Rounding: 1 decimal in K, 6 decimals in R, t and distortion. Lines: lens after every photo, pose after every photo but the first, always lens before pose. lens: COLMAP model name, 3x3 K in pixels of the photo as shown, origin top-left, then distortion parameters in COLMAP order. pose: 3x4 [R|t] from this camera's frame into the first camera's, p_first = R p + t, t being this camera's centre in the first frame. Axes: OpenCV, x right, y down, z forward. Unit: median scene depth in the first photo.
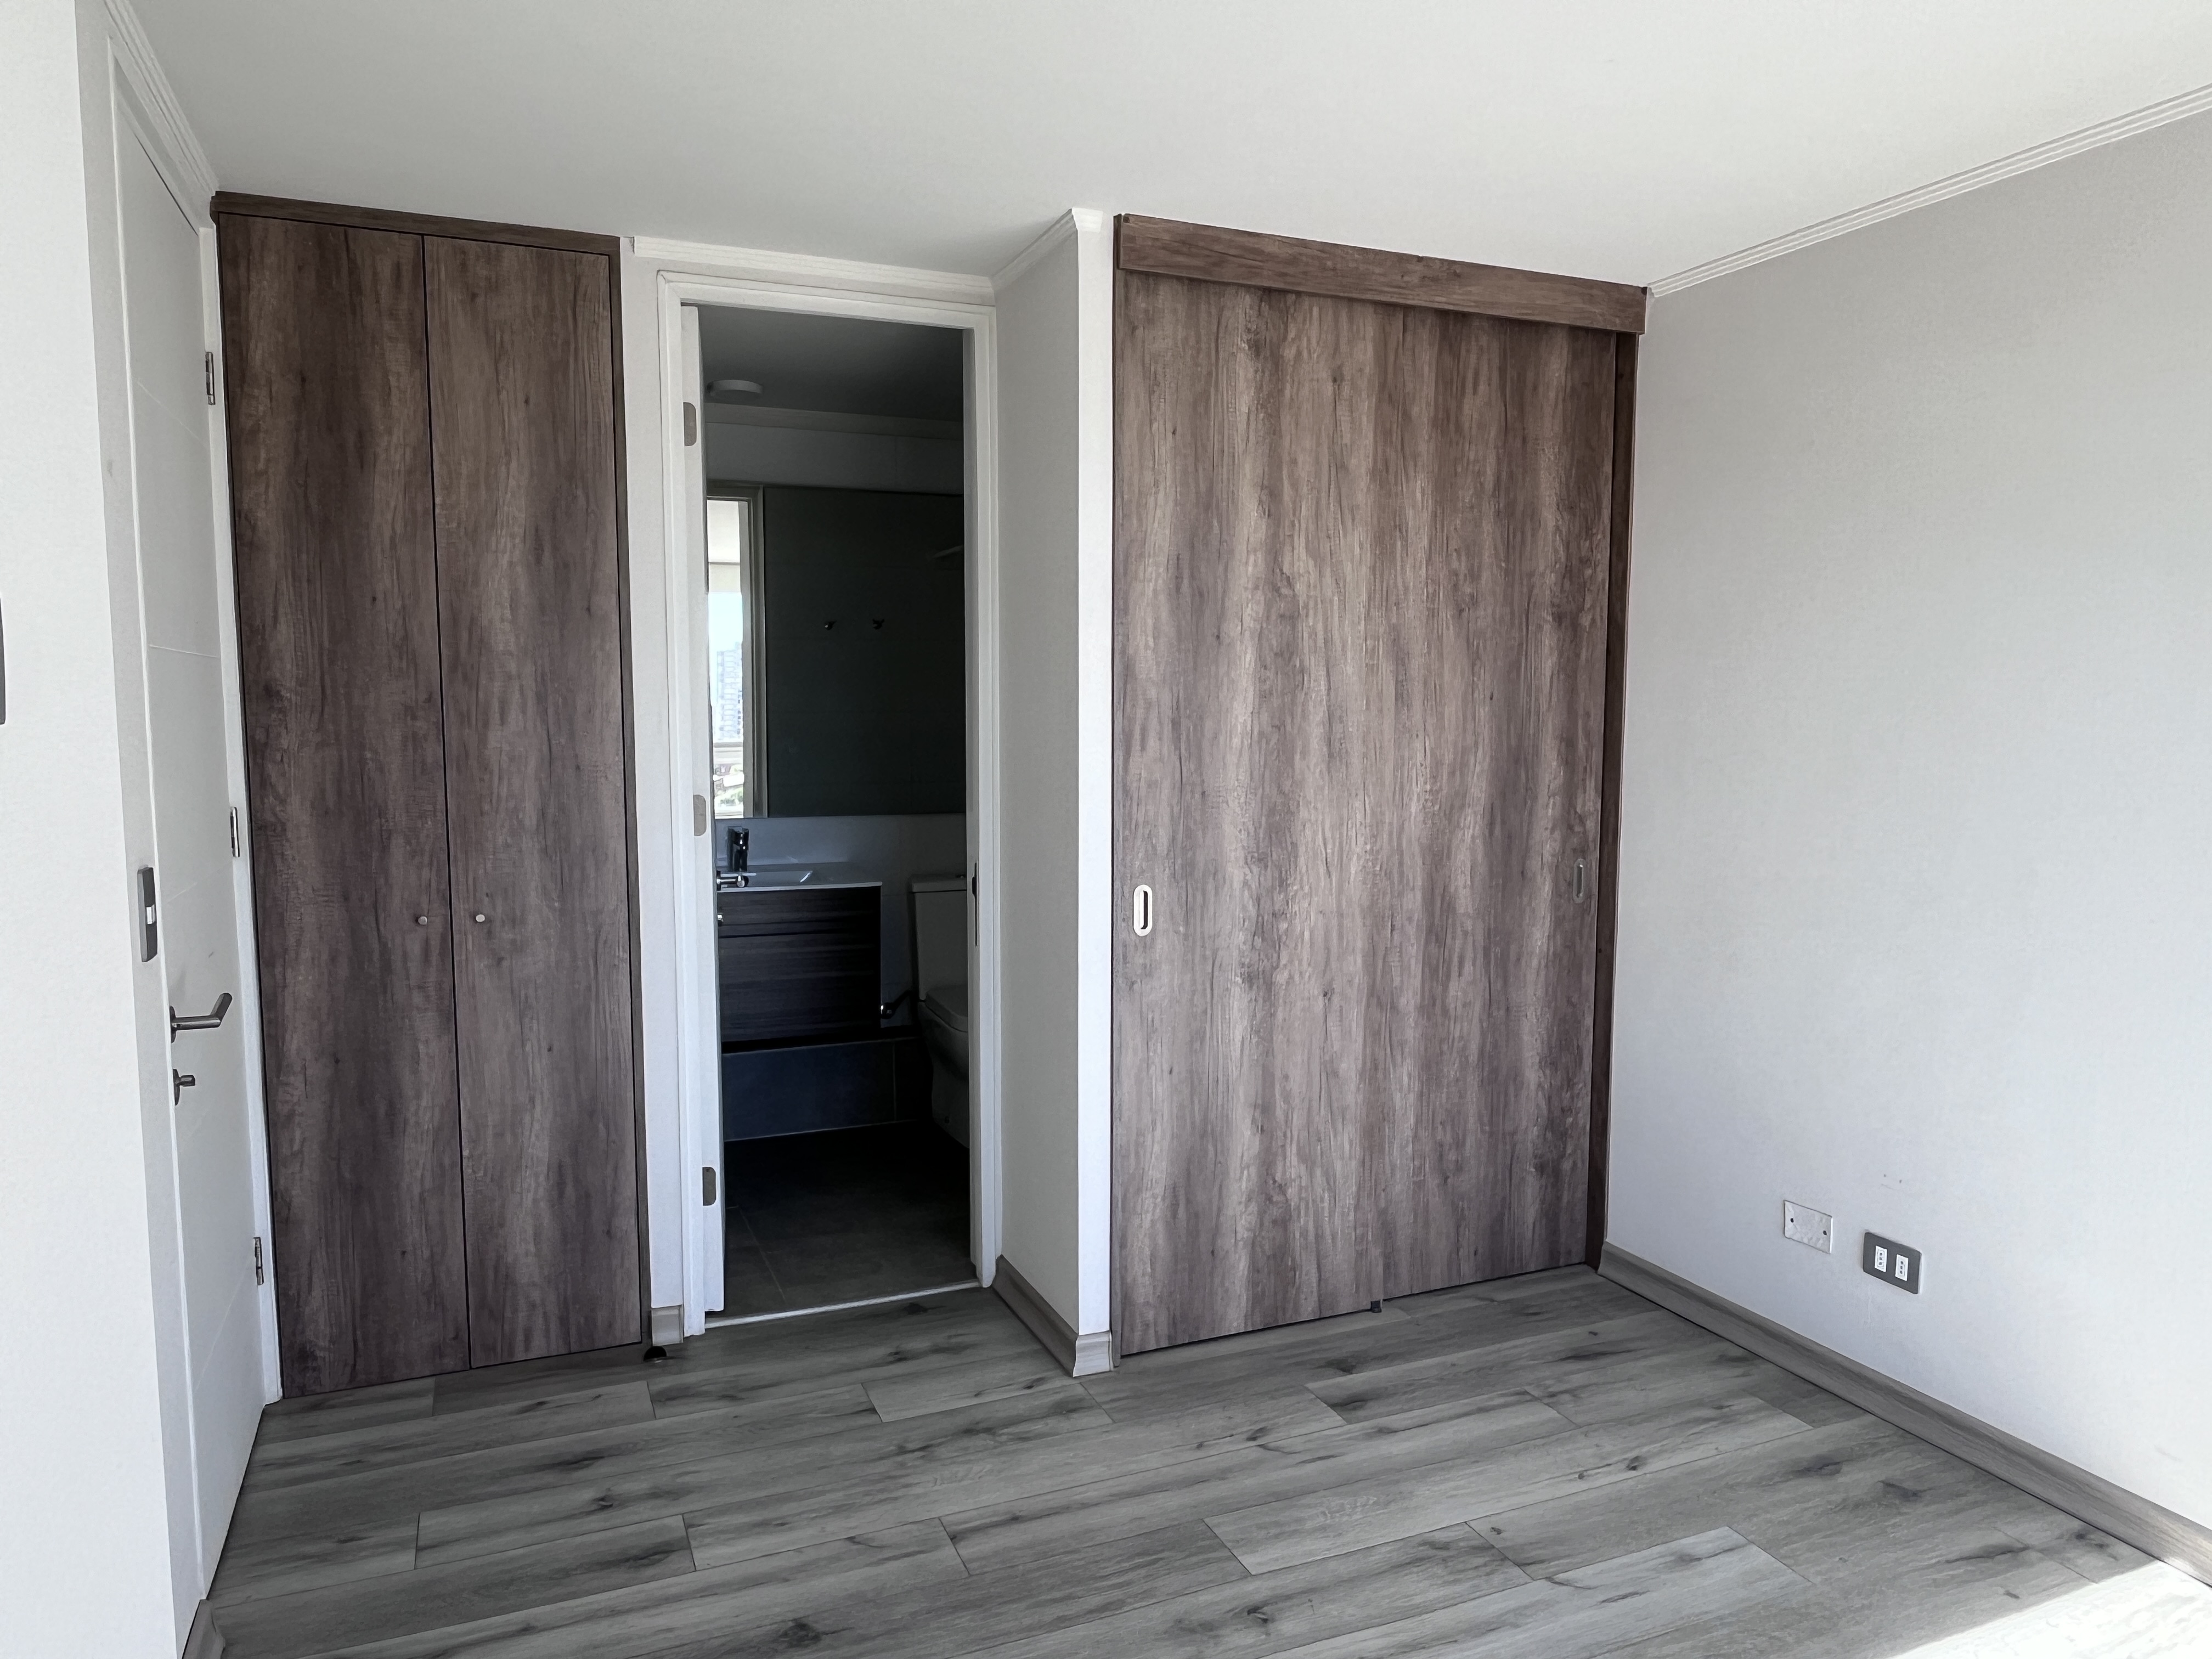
lens RADIAL K [[1457.3, 0, 1106.0], [0, 1457.3, 829.5], [0, 0, 1]] dist [-0.007217, -0.004757]
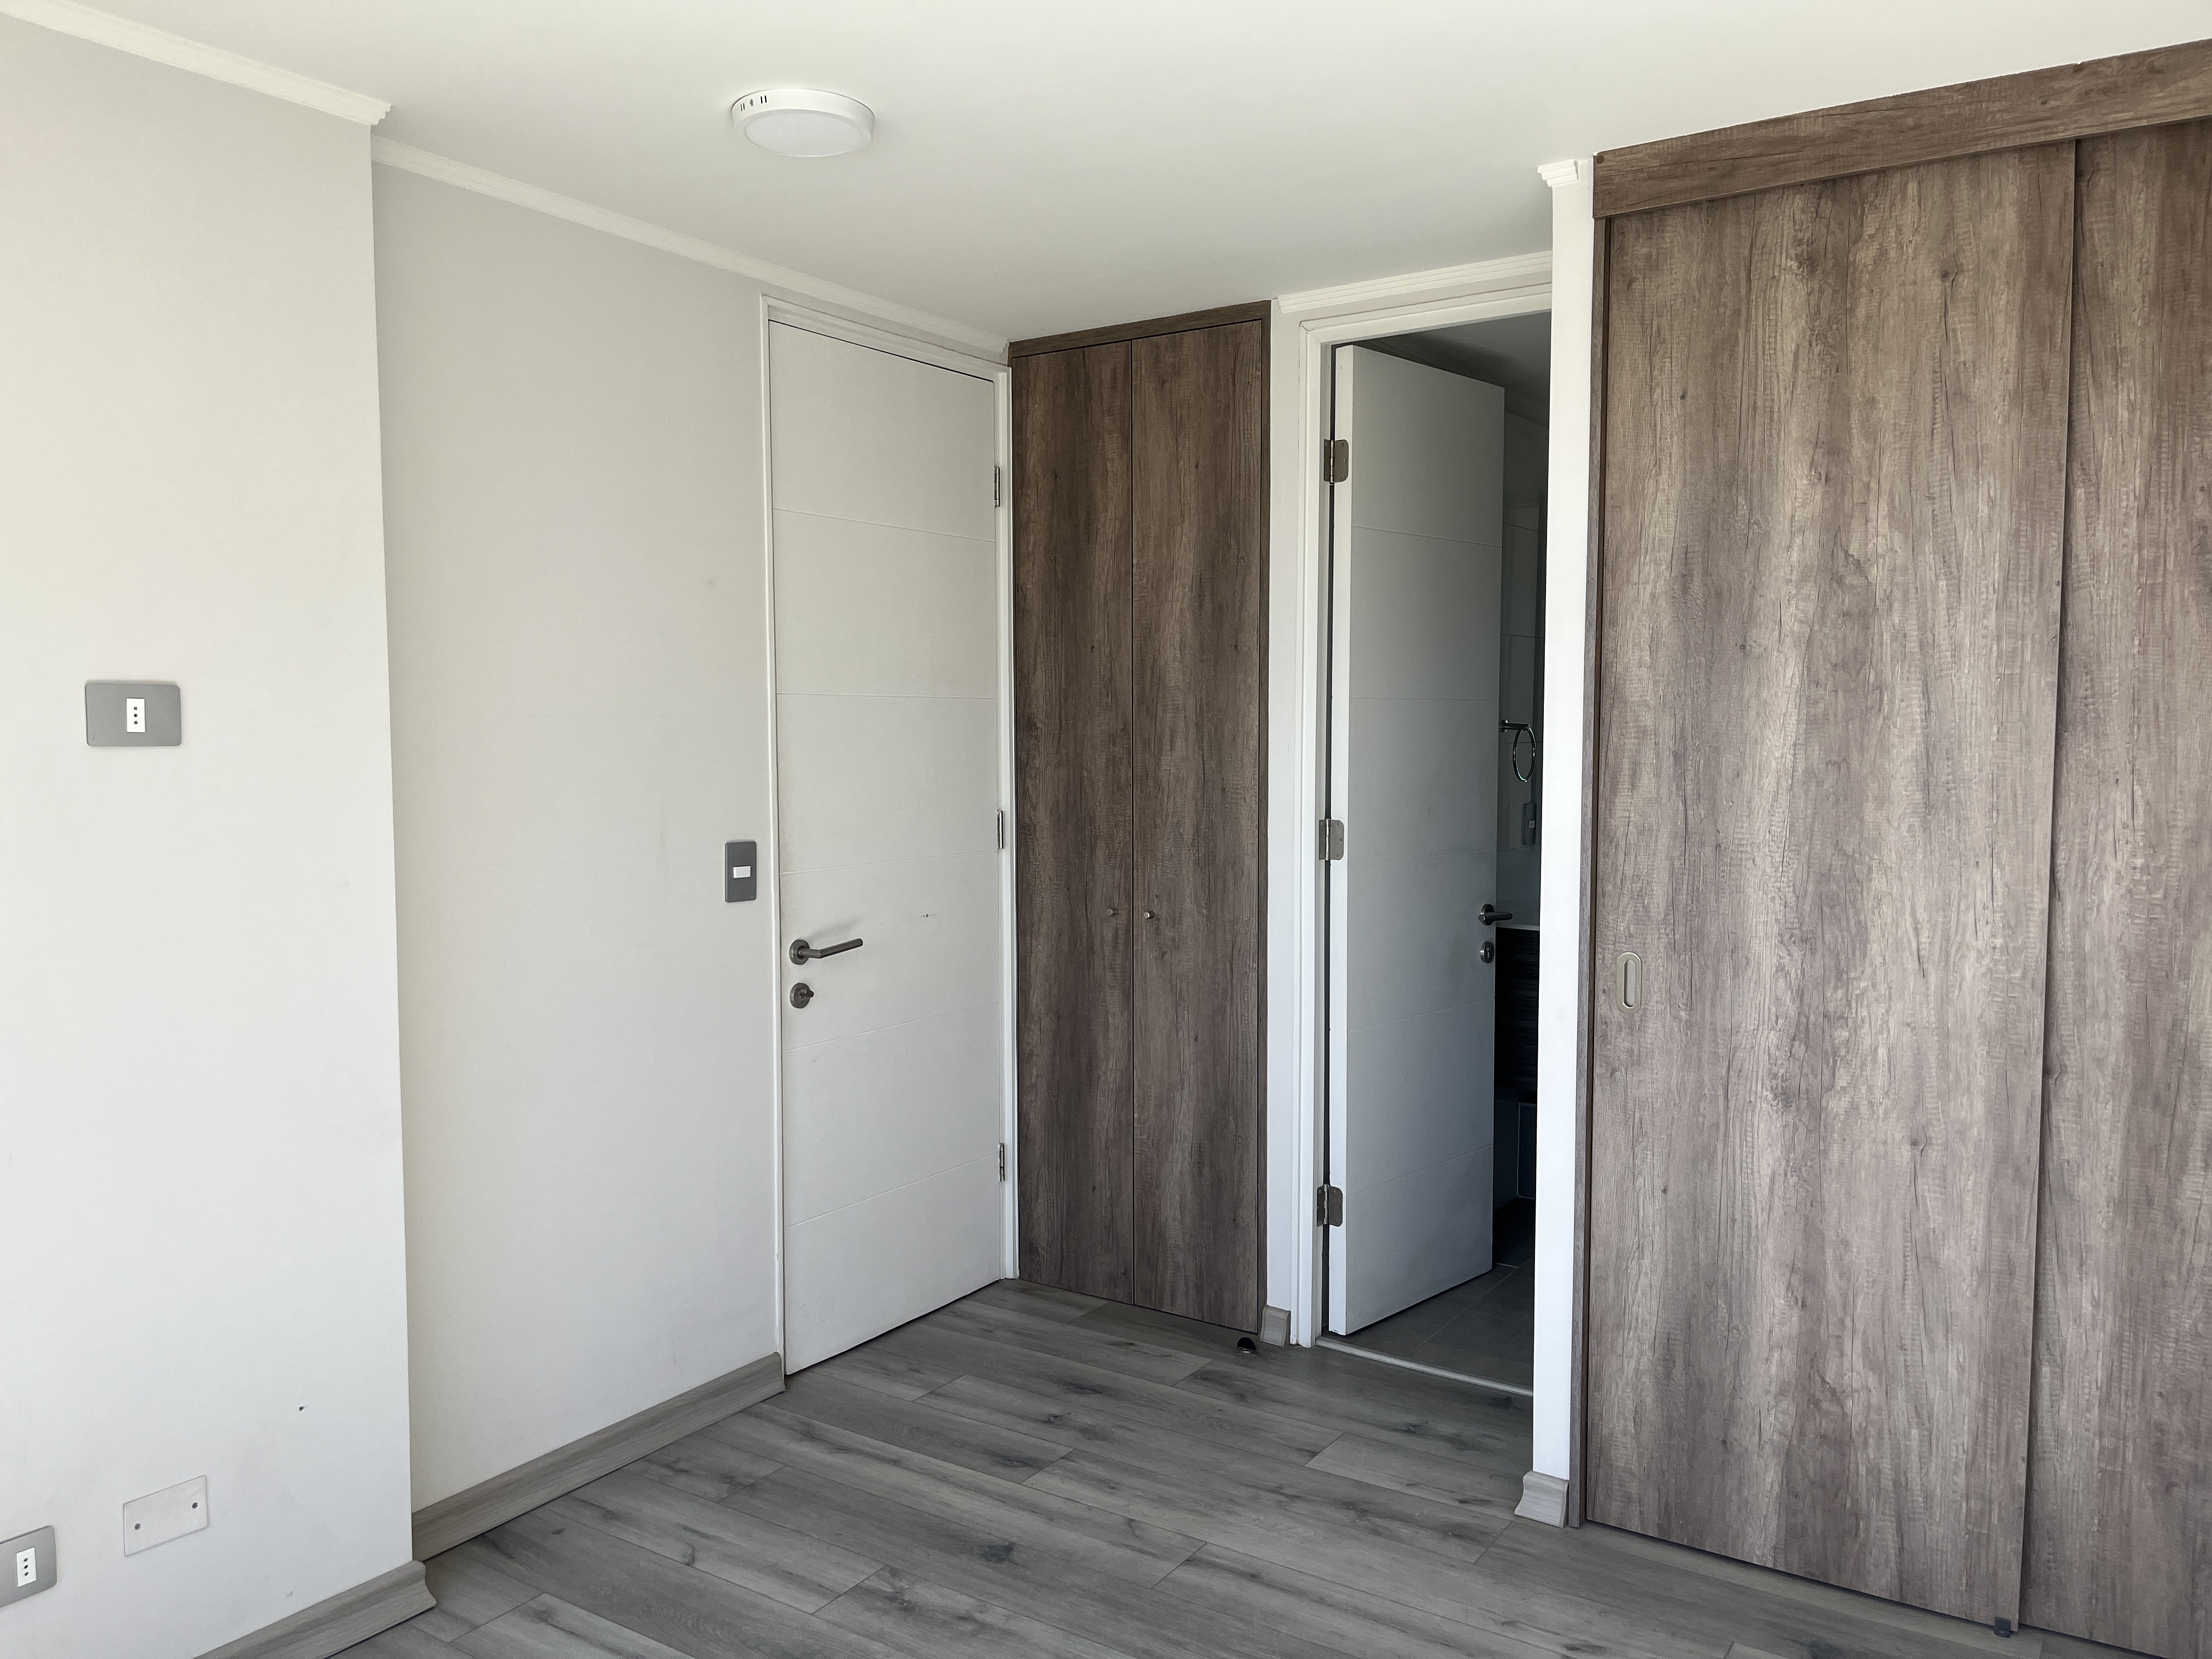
lens RADIAL K [[1672.8, 0, 1106.0], [0, 1672.8, 829.5], [0, 0, 1]] dist [0.085650, -0.121196]
pose [[0.547758, 0.050081, -0.835136, 0.649018], [-0.071035, 0.997386, 0.013220, -0.022568], [0.833616, 0.052083, 0.549884, 0.224568]]
